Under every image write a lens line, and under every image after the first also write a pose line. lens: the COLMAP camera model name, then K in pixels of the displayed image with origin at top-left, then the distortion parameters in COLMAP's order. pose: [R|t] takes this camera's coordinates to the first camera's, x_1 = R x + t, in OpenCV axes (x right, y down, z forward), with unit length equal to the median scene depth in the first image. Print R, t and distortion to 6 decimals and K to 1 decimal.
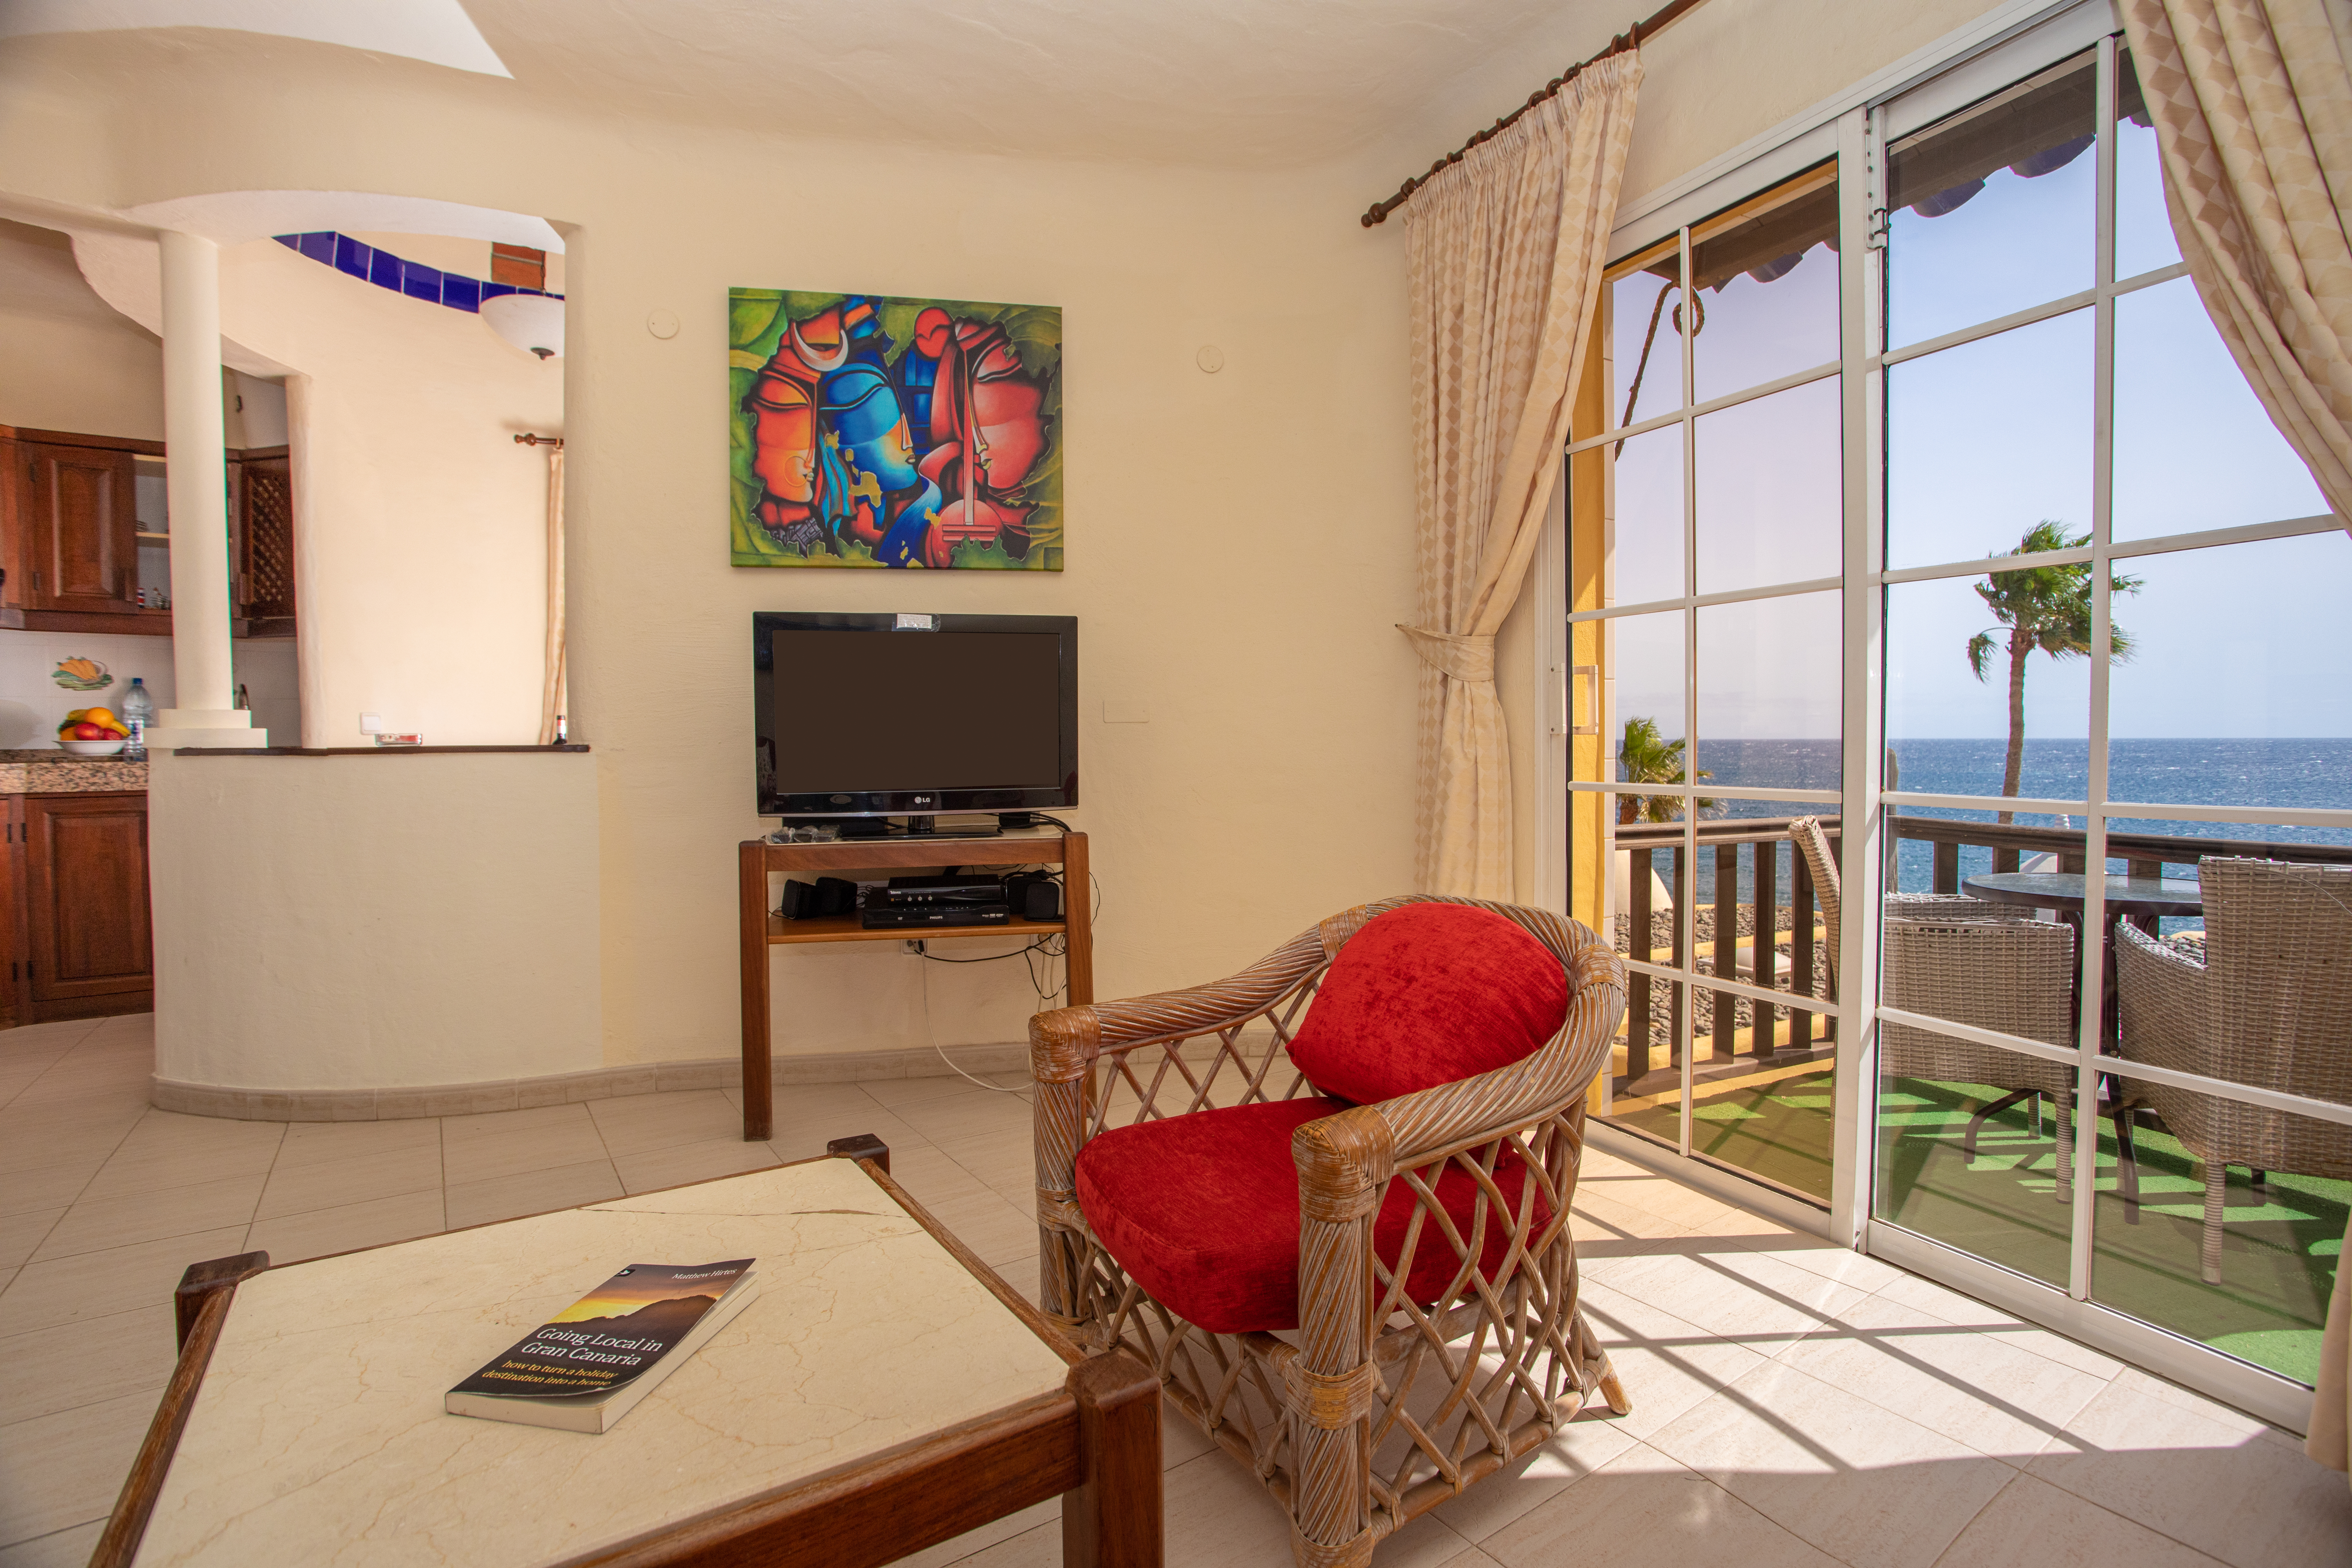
lens RADIAL K [[1040.0, 0, 1176.0], [0, 1040.0, 784.0], [0, 0, 1]] dist [-0.059369, 0.020064]
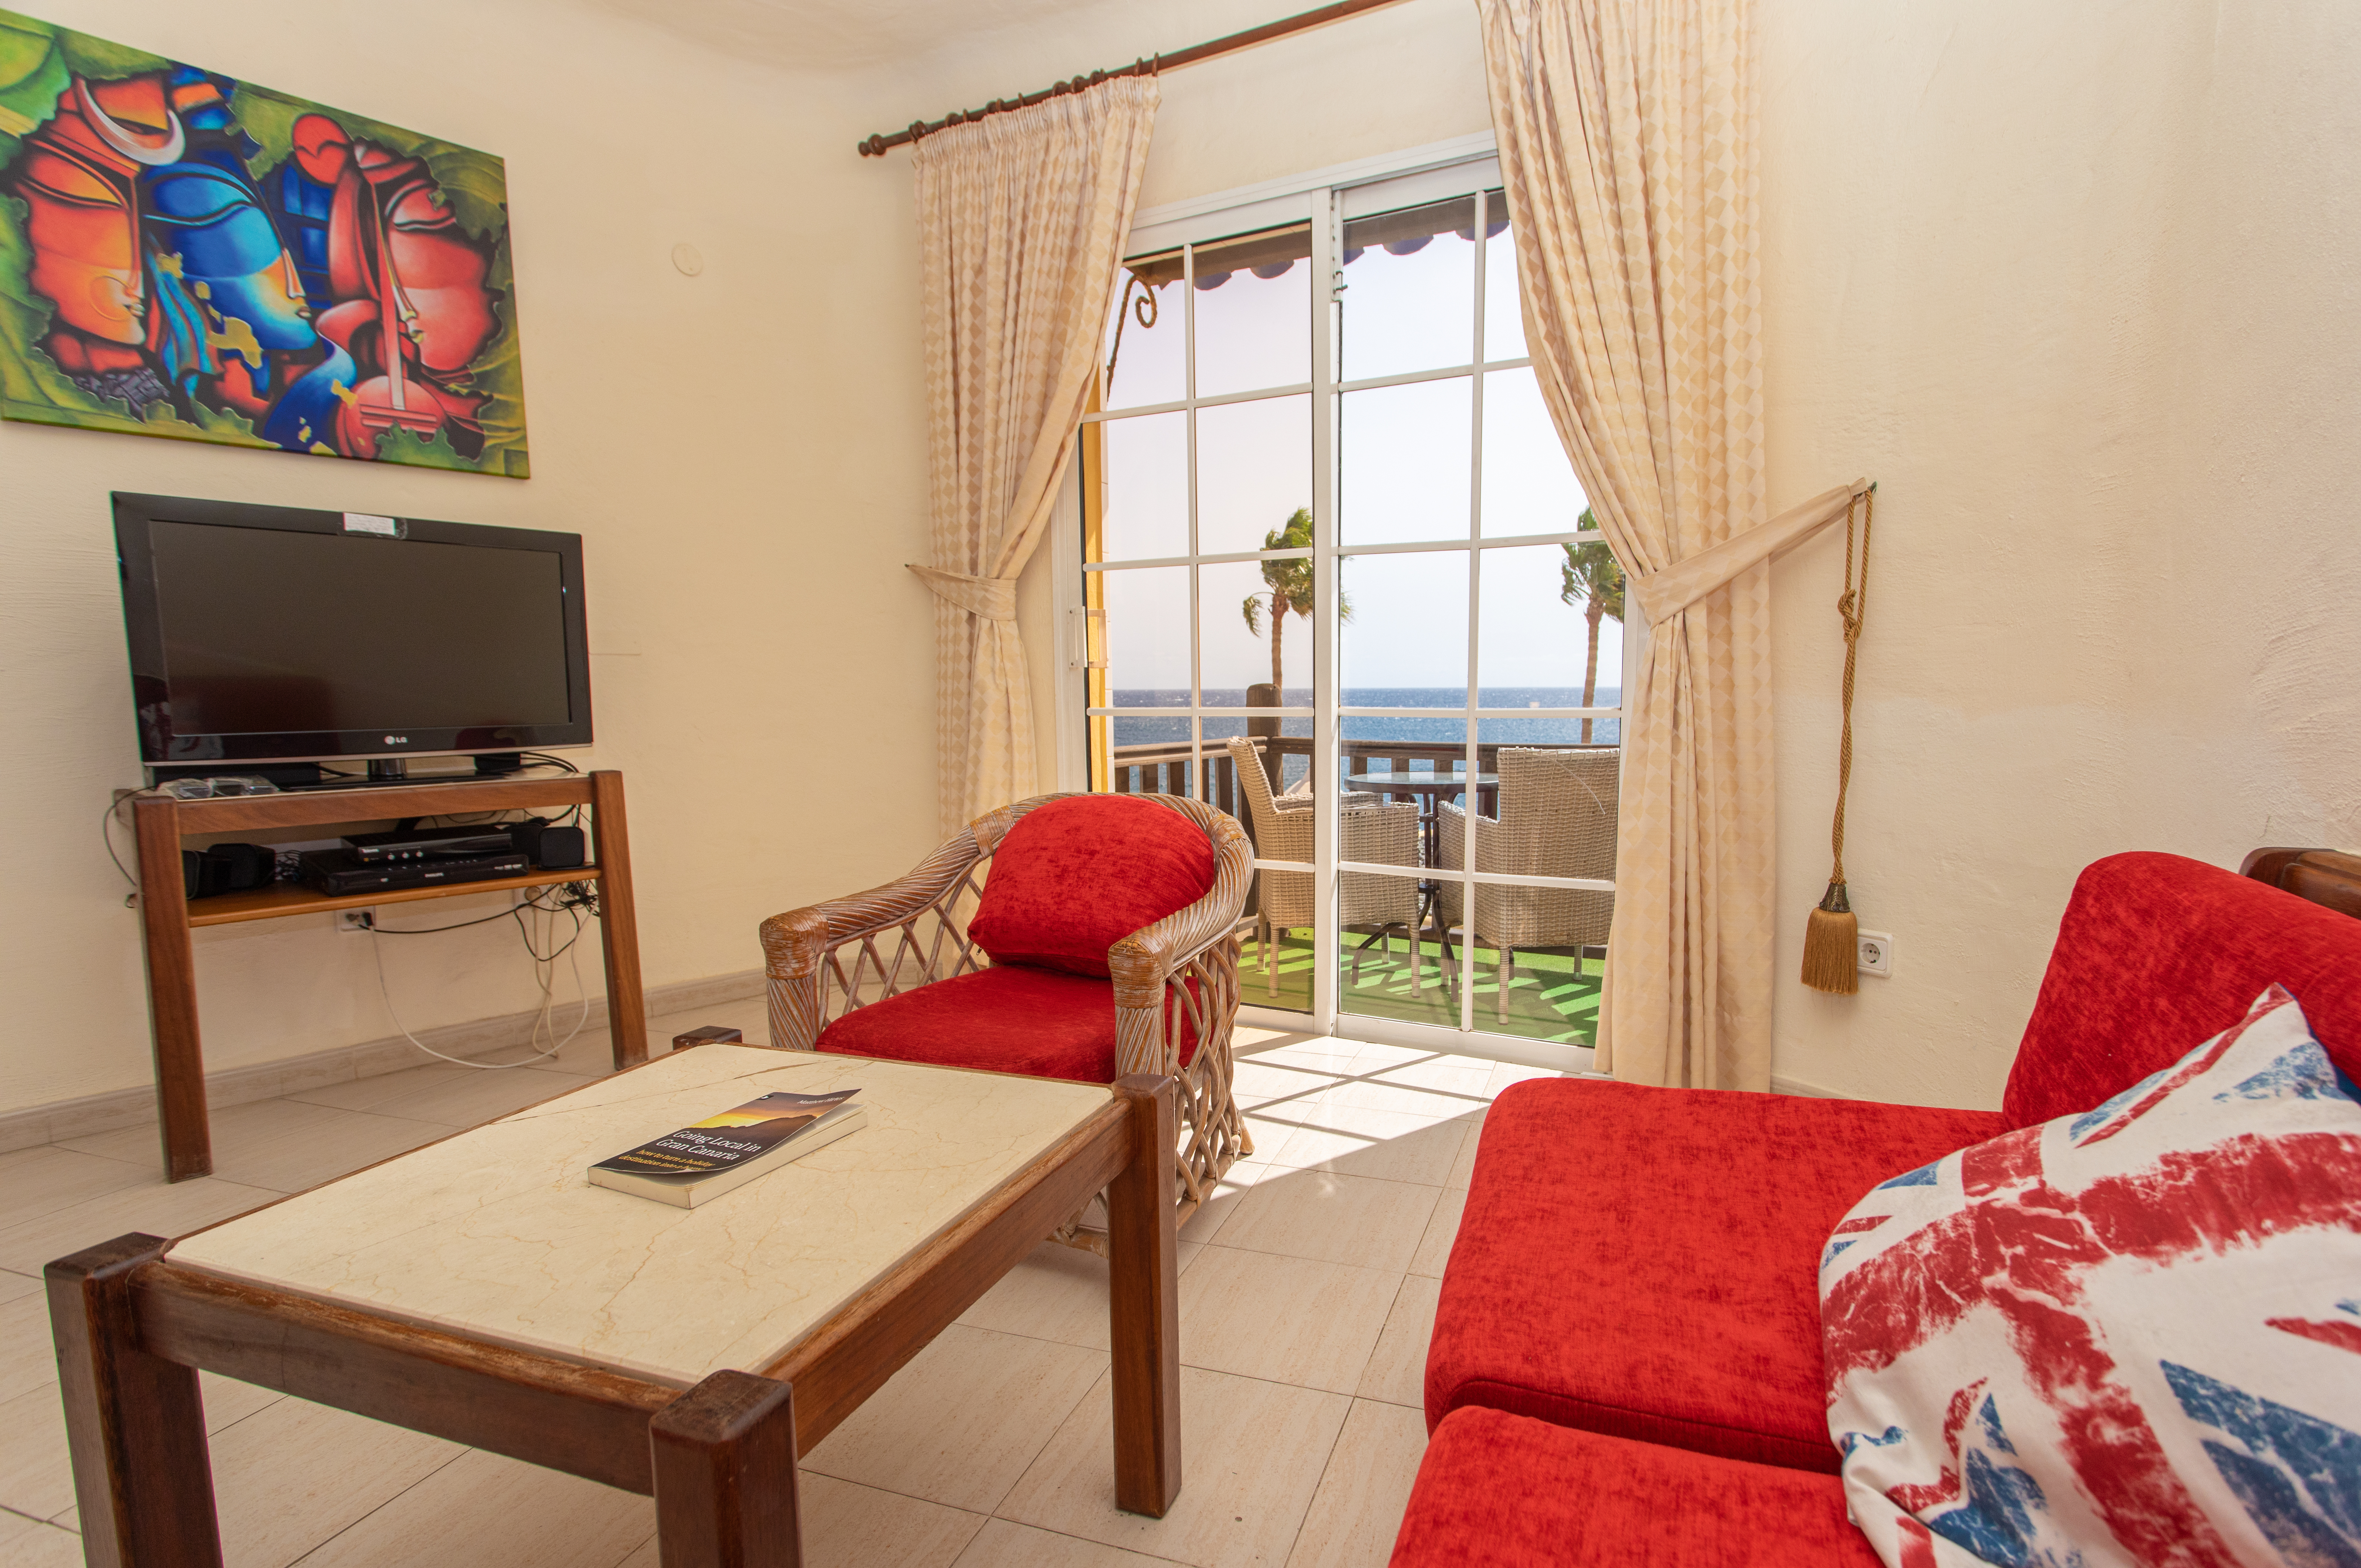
lens RADIAL K [[1017.4, 0, 1180.5], [0, 1017.4, 784.0], [0, 0, 1]] dist [0.012022, 0.000265]
pose [[0.849501, -0.052143, 0.525004, -0.126673], [0.021998, 0.997739, 0.063501, 0.010897], [-0.527129, -0.042395, 0.848727, -0.041472]]
